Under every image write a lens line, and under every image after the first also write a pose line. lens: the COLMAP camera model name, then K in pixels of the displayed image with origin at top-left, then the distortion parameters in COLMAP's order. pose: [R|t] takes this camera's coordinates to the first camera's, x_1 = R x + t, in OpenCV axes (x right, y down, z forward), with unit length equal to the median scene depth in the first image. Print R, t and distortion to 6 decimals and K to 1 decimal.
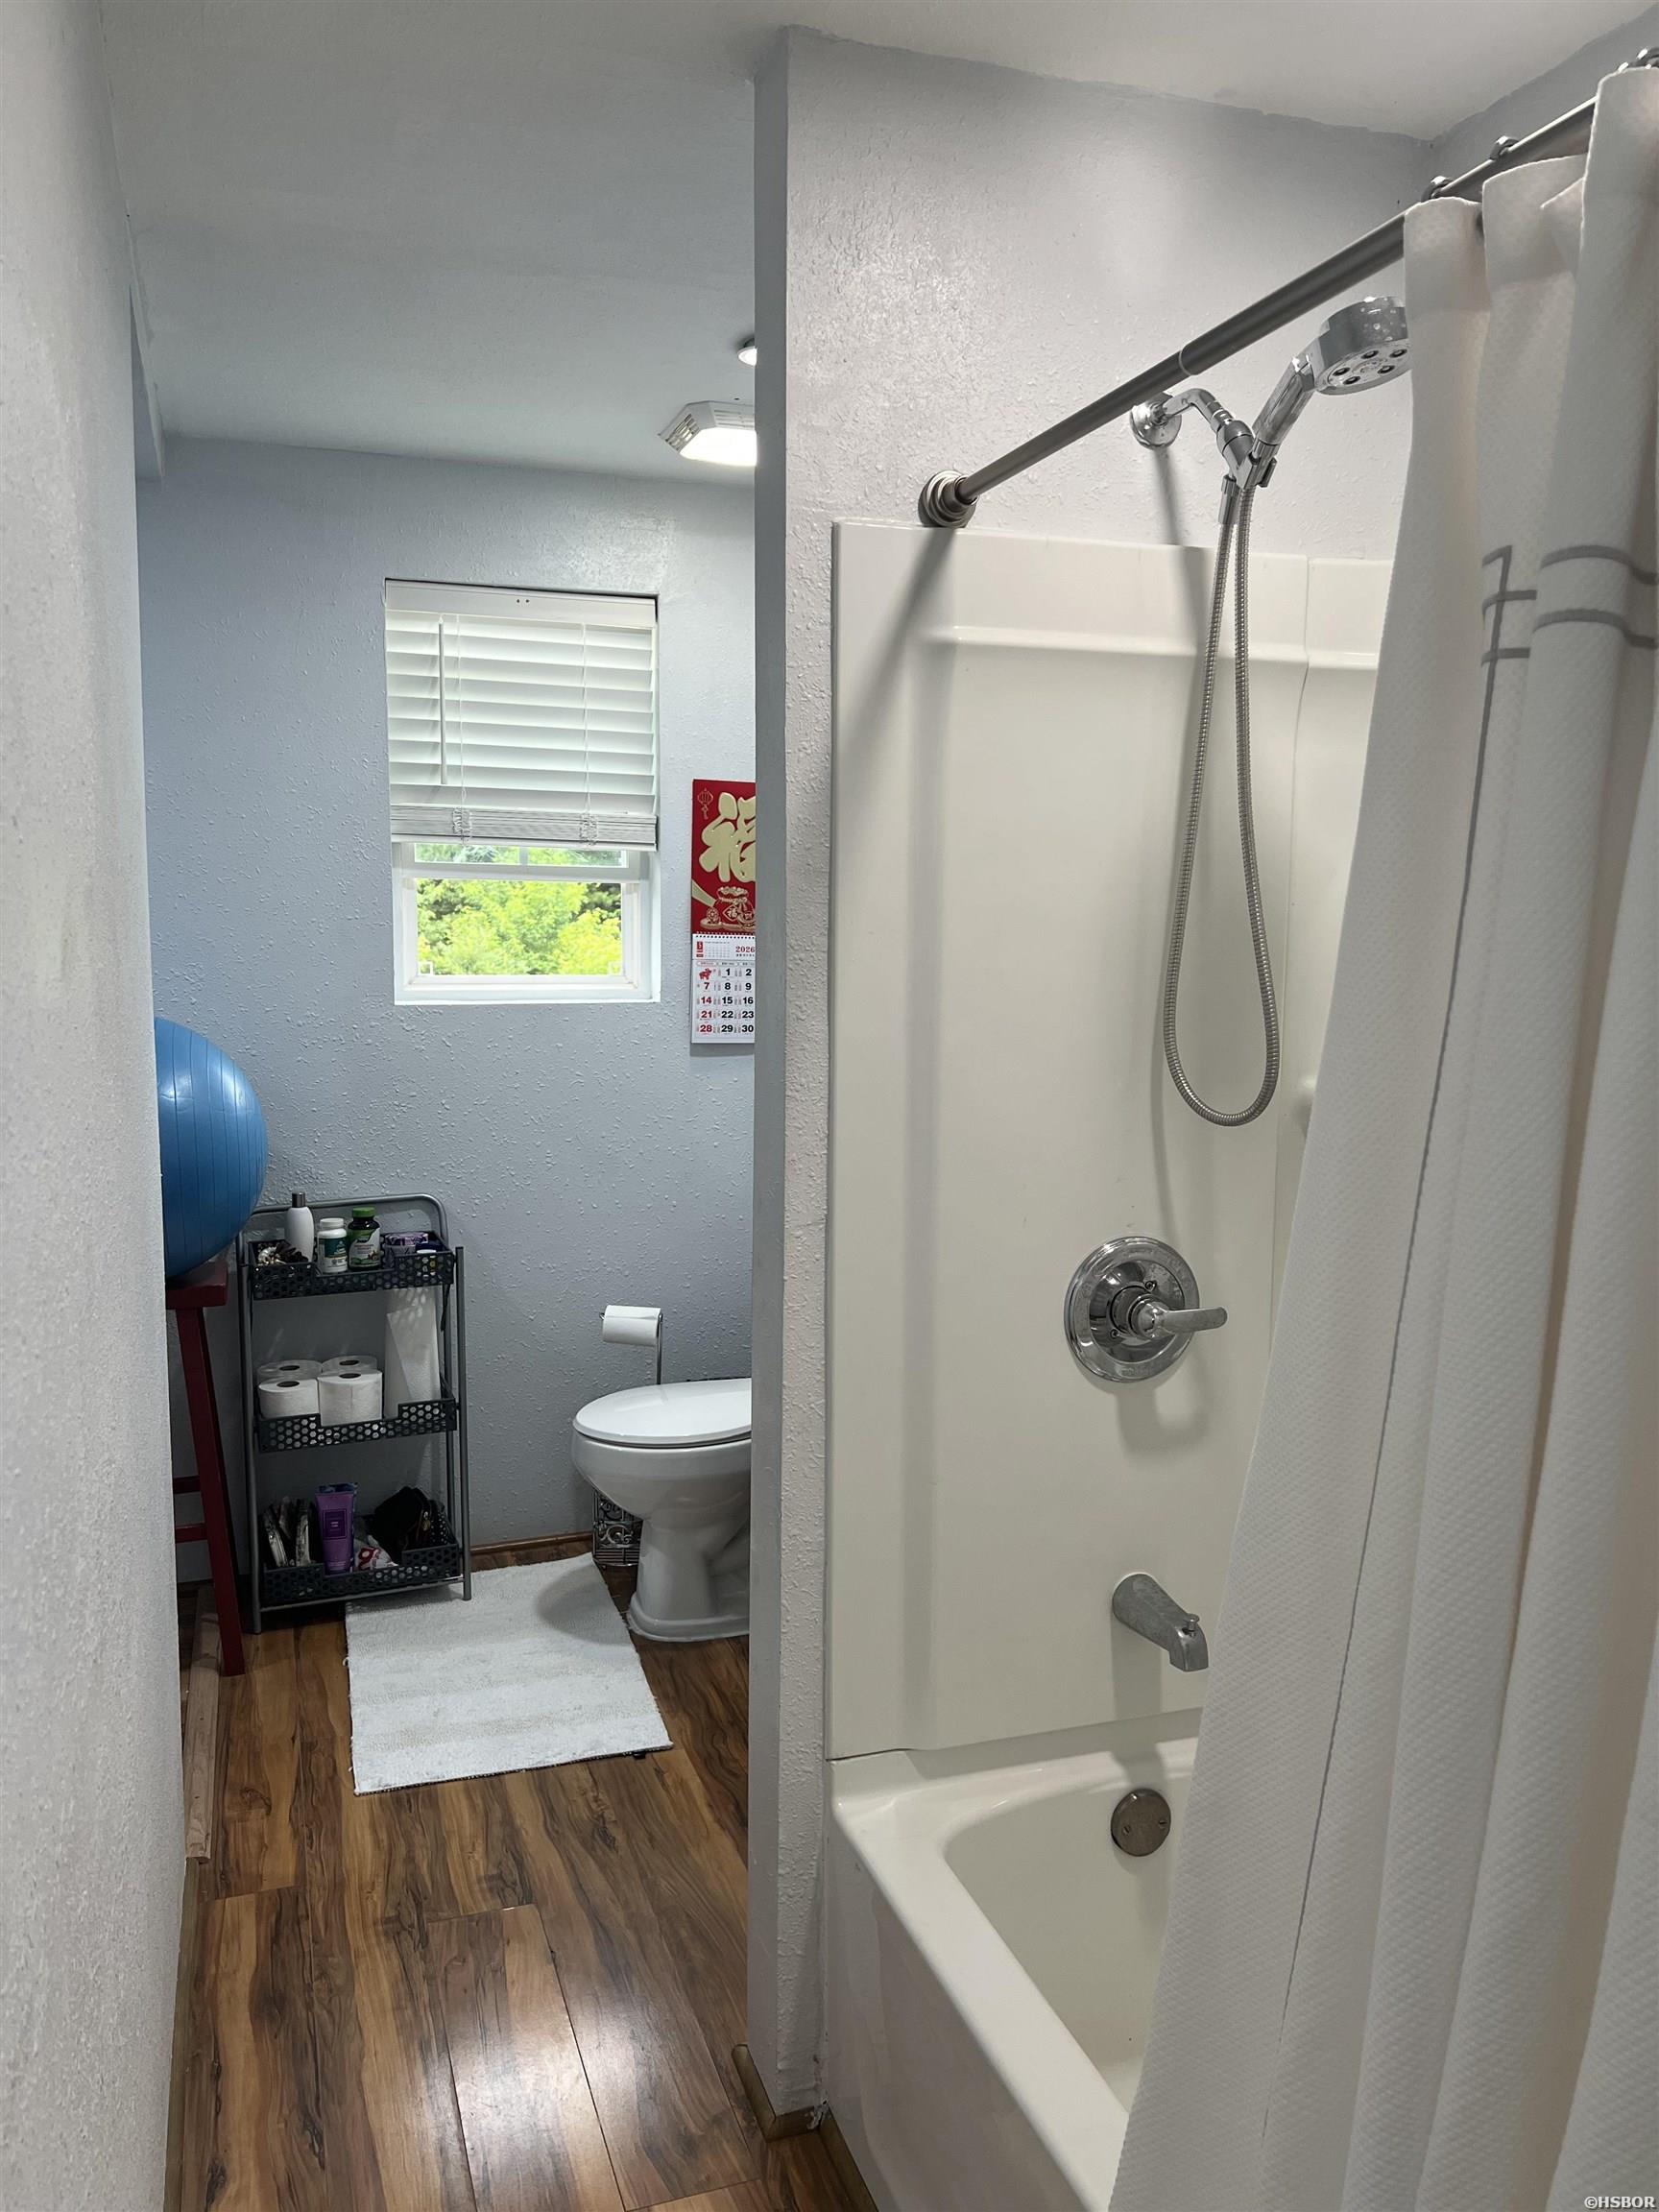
lens RADIAL K [[1645.2, 0, 824.7], [0, 1645.2, 1101.0], [0, 0, 1]] dist [0.039020, -0.040710]
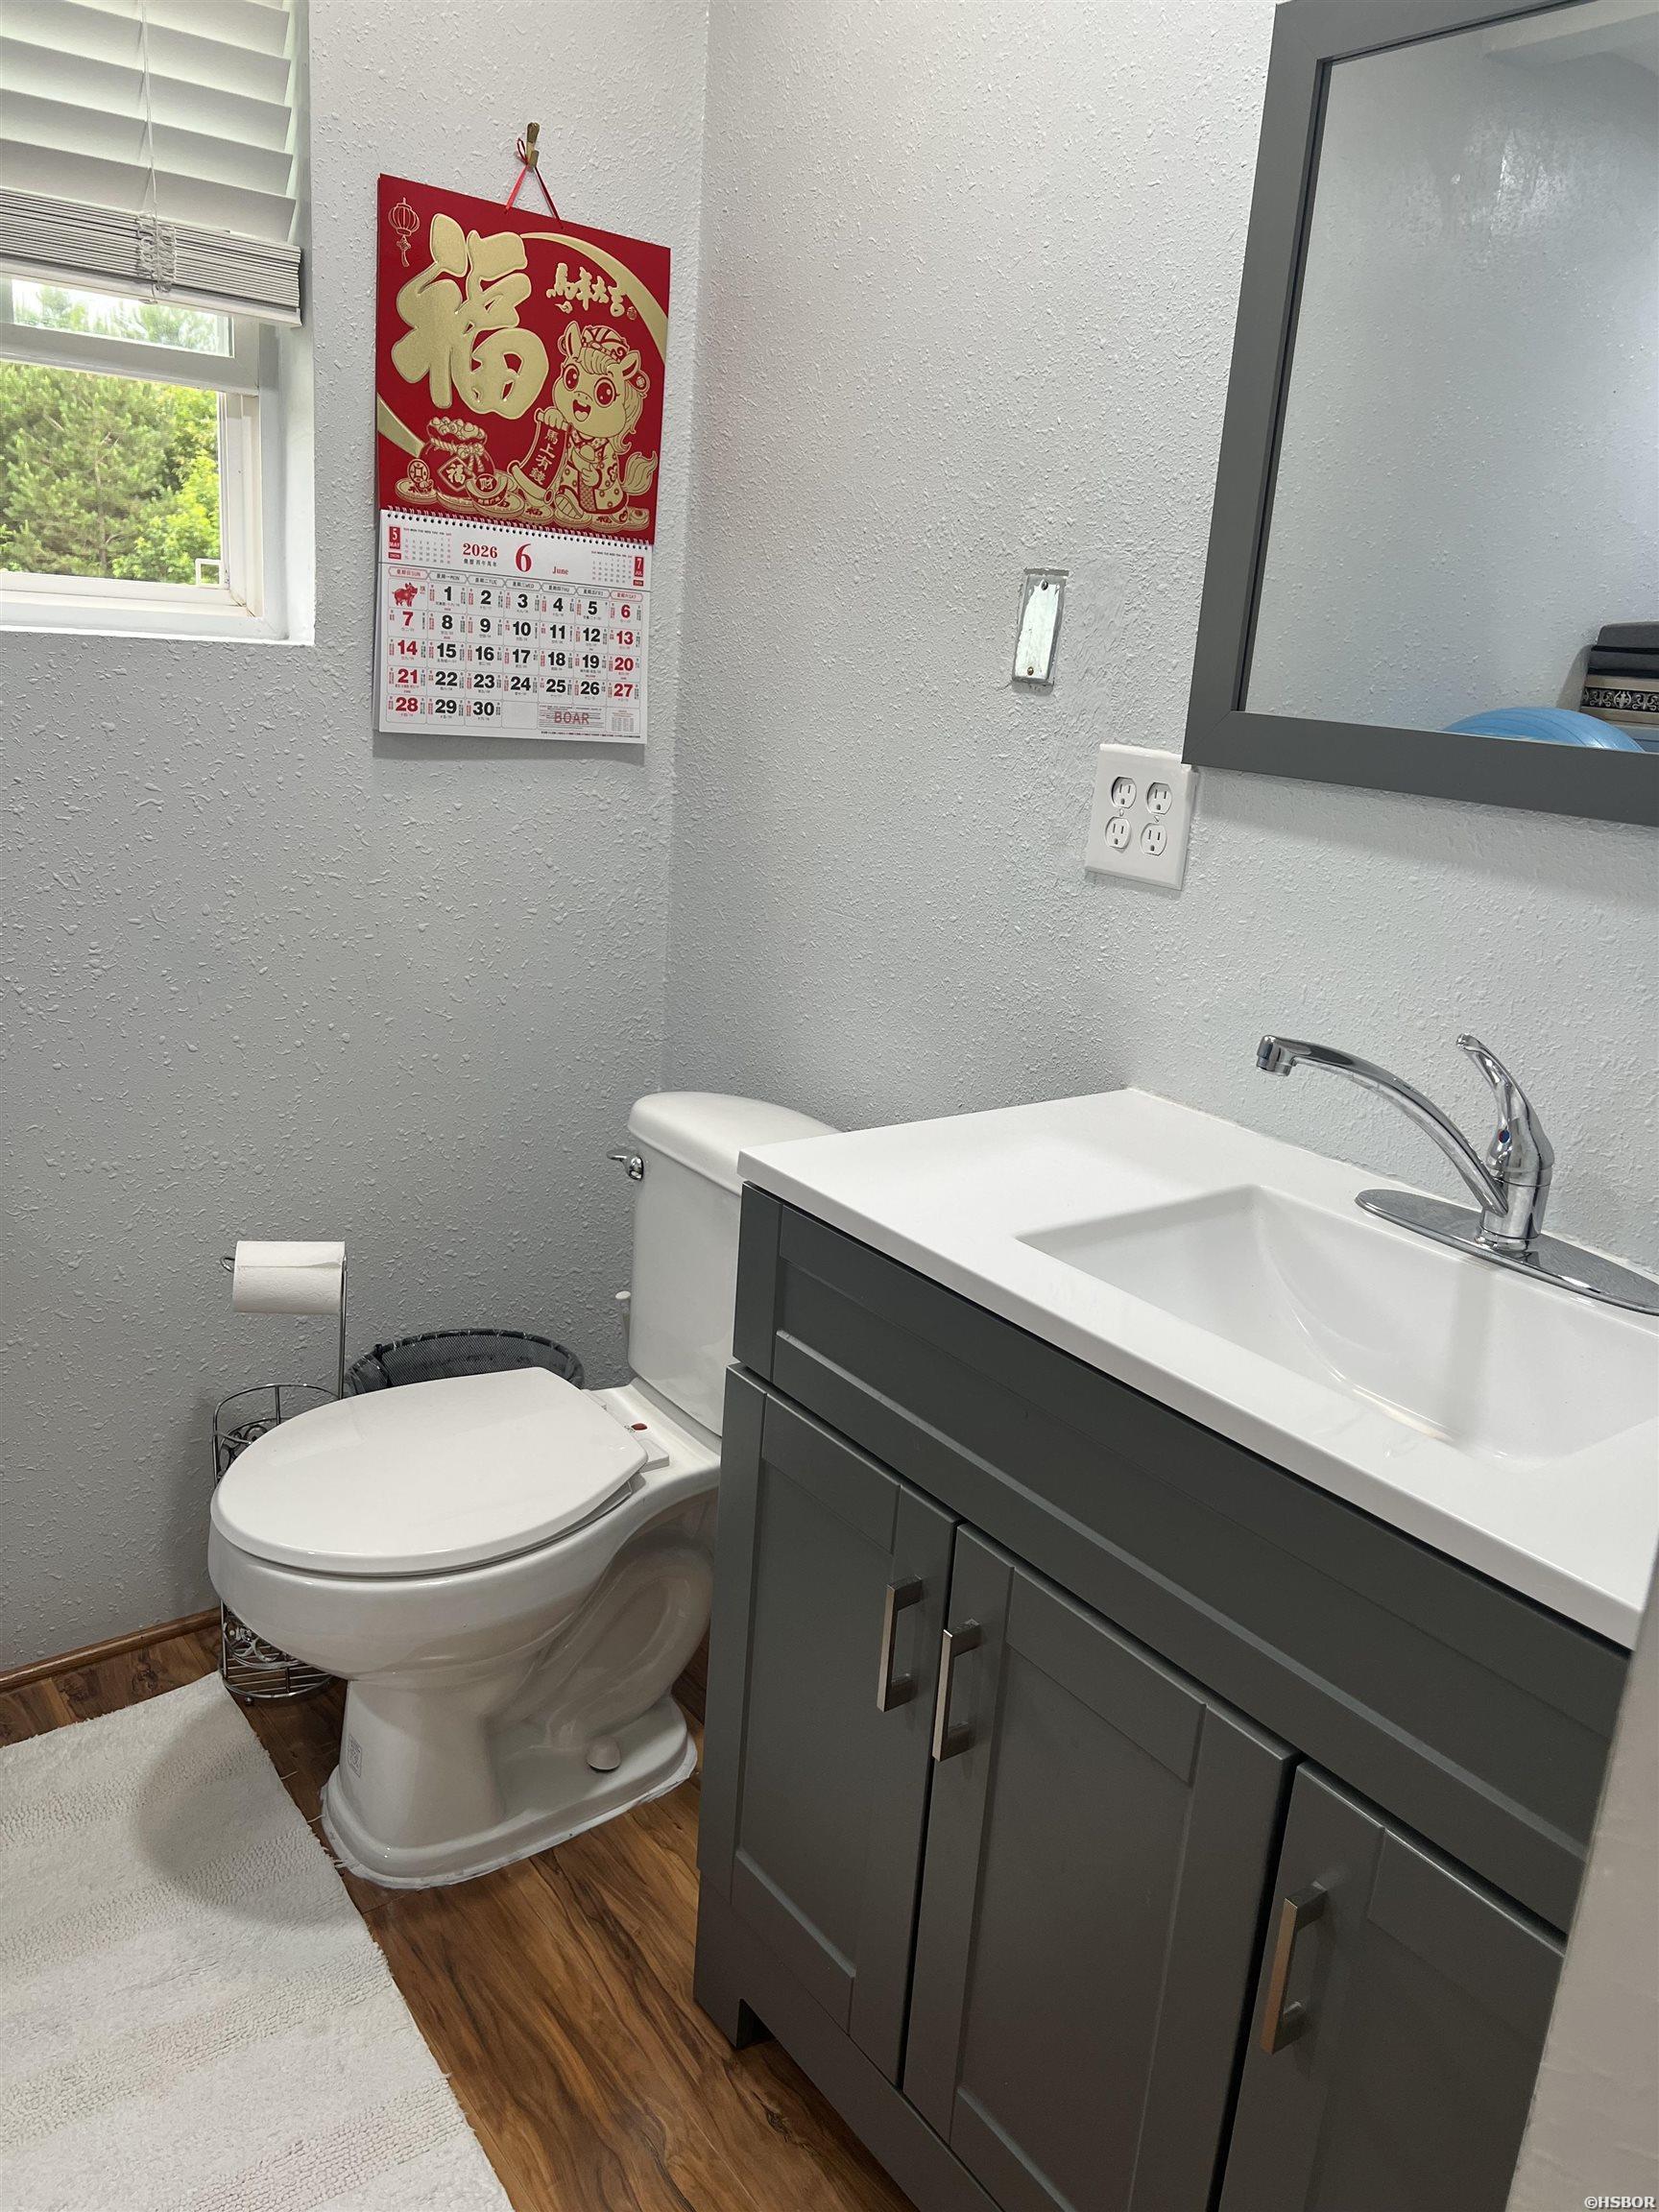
lens RADIAL K [[1645.2, 0, 812.5], [0, 1645.2, 1105.0], [0, 0, 1]] dist [0.039020, -0.040710]
pose [[0.947083, -0.030610, 0.319525, -0.131571], [-0.032137, 0.981399, 0.189272, -0.024398], [-0.319375, -0.189524, 0.928483, 0.484600]]
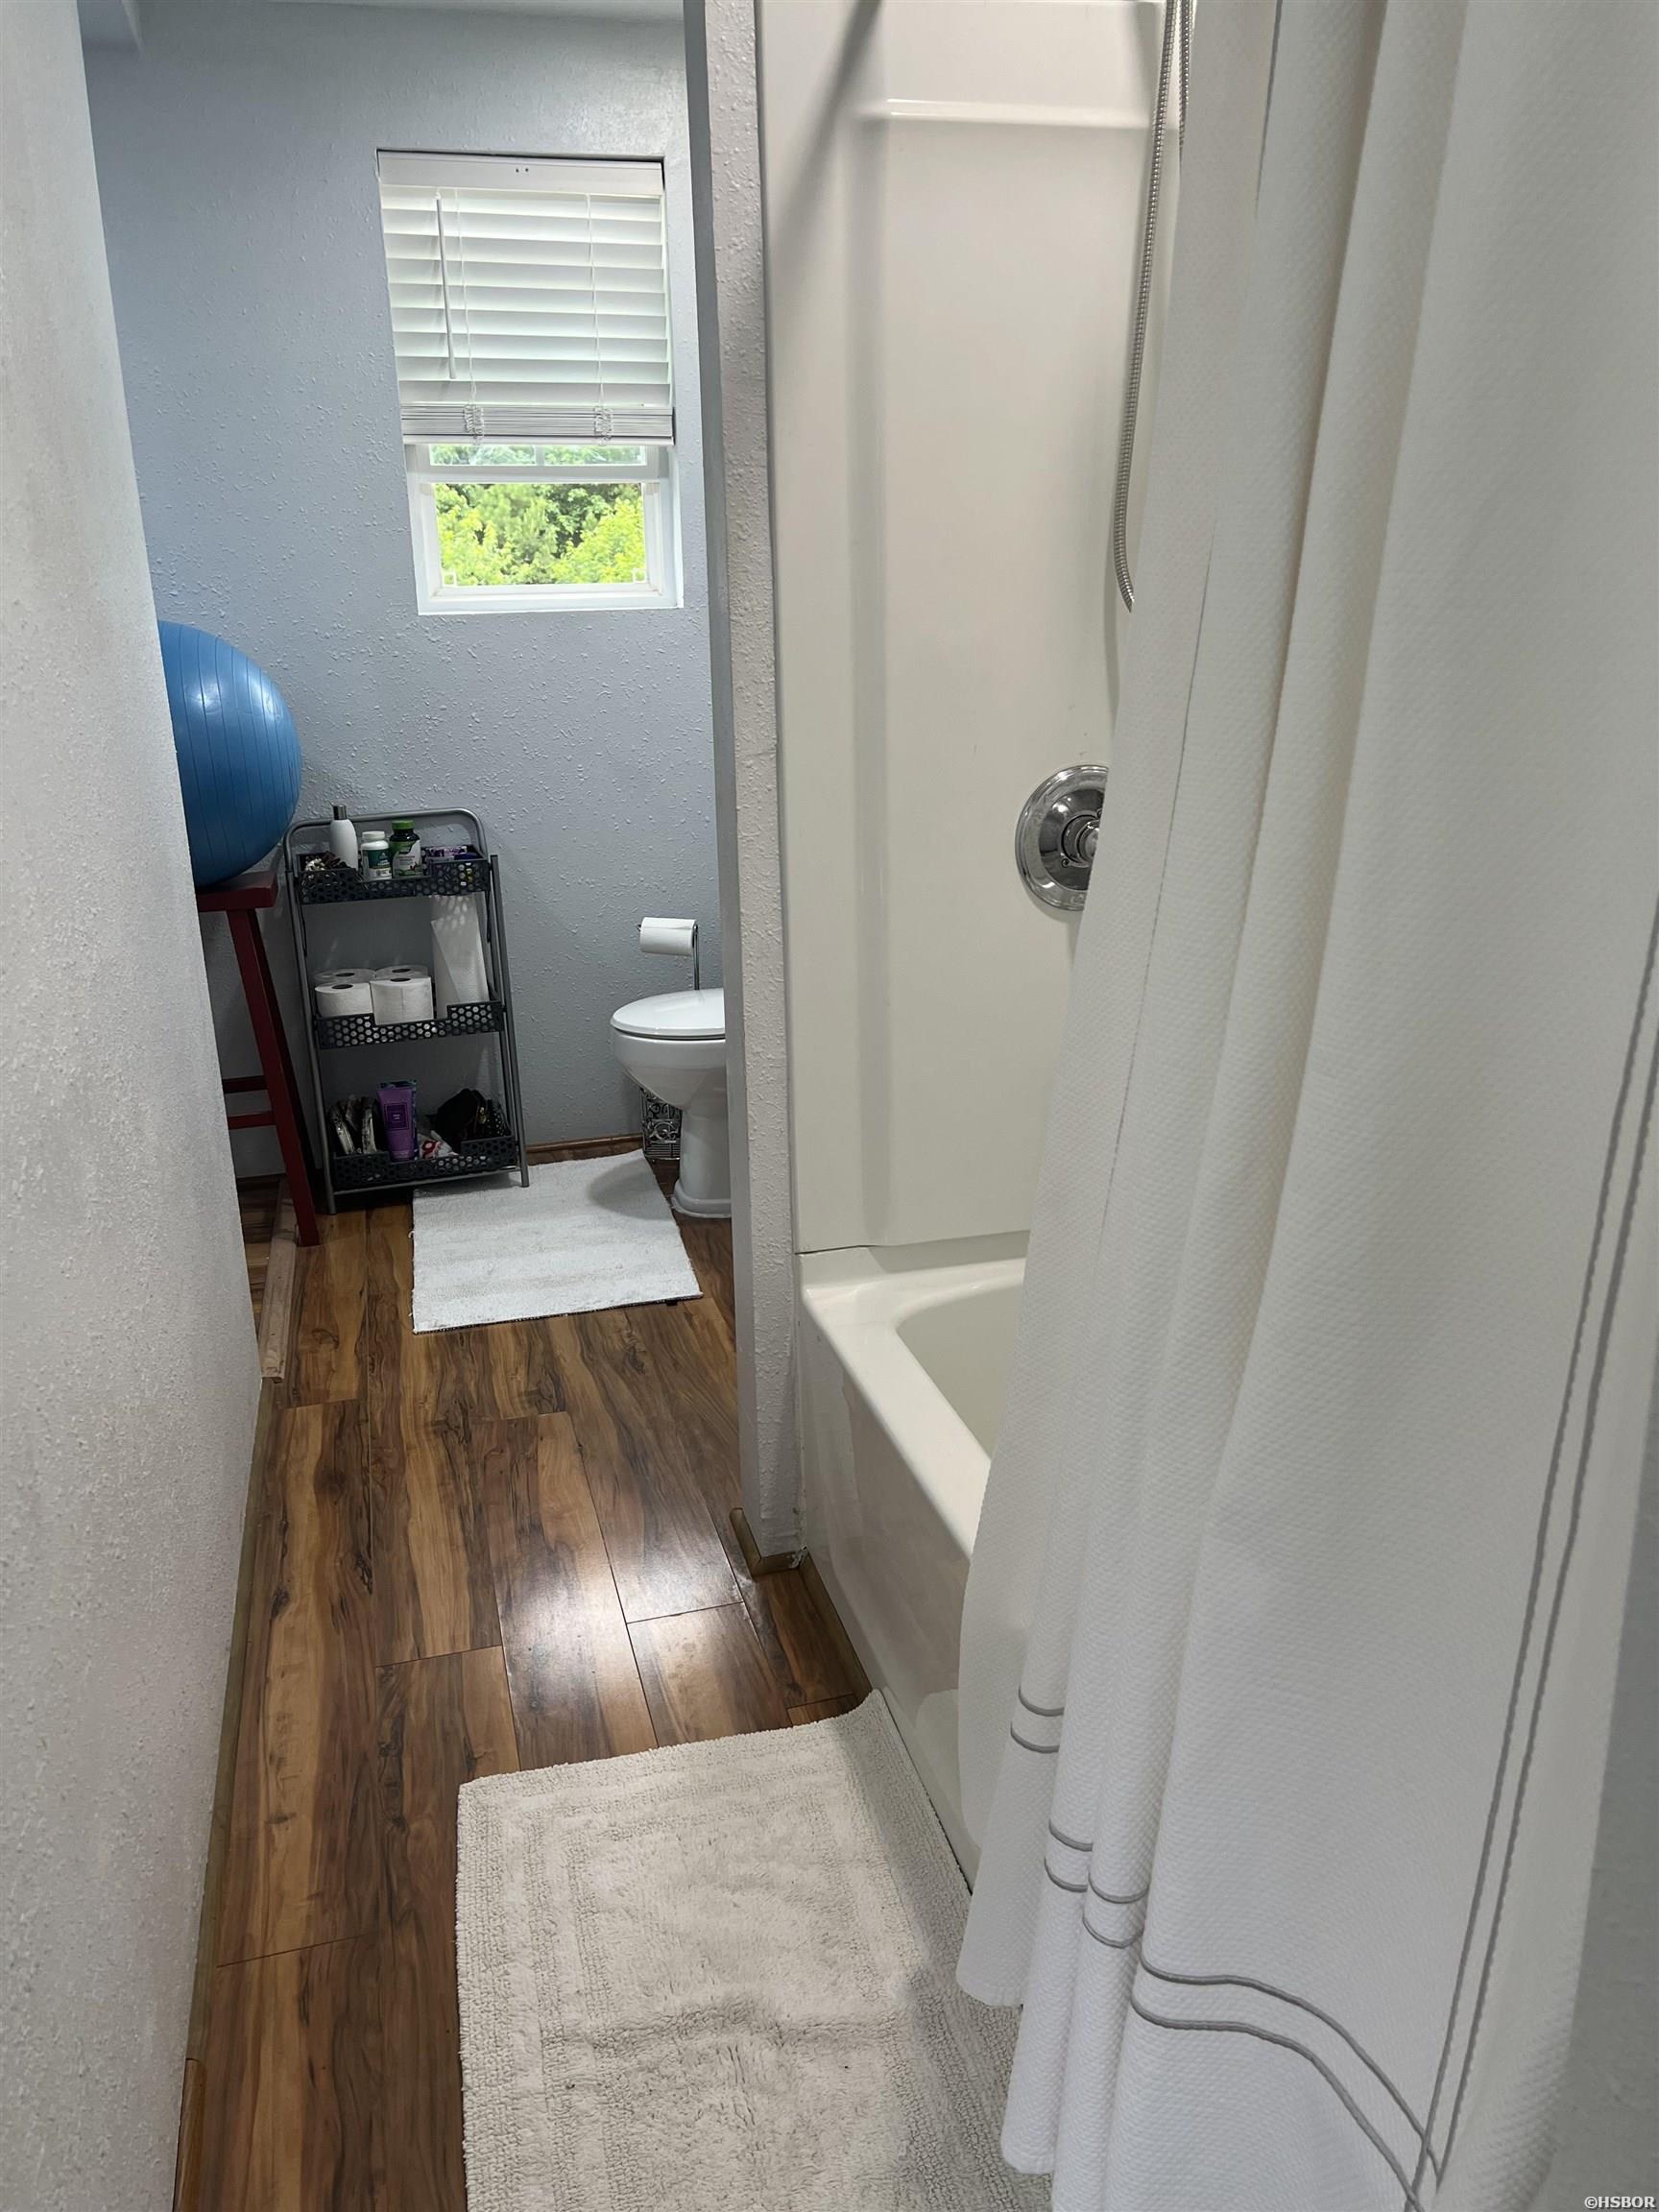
lens RADIAL K [[1645.2, 0, 848.3], [0, 1645.2, 1120.8], [0, 0, 1]] dist [0.039020, -0.040710]
pose [[0.997821, -0.012534, -0.064780, 0.063243], [0.024612, 0.981635, 0.189173, 0.061664], [0.061219, -0.190355, 0.979805, -0.028929]]
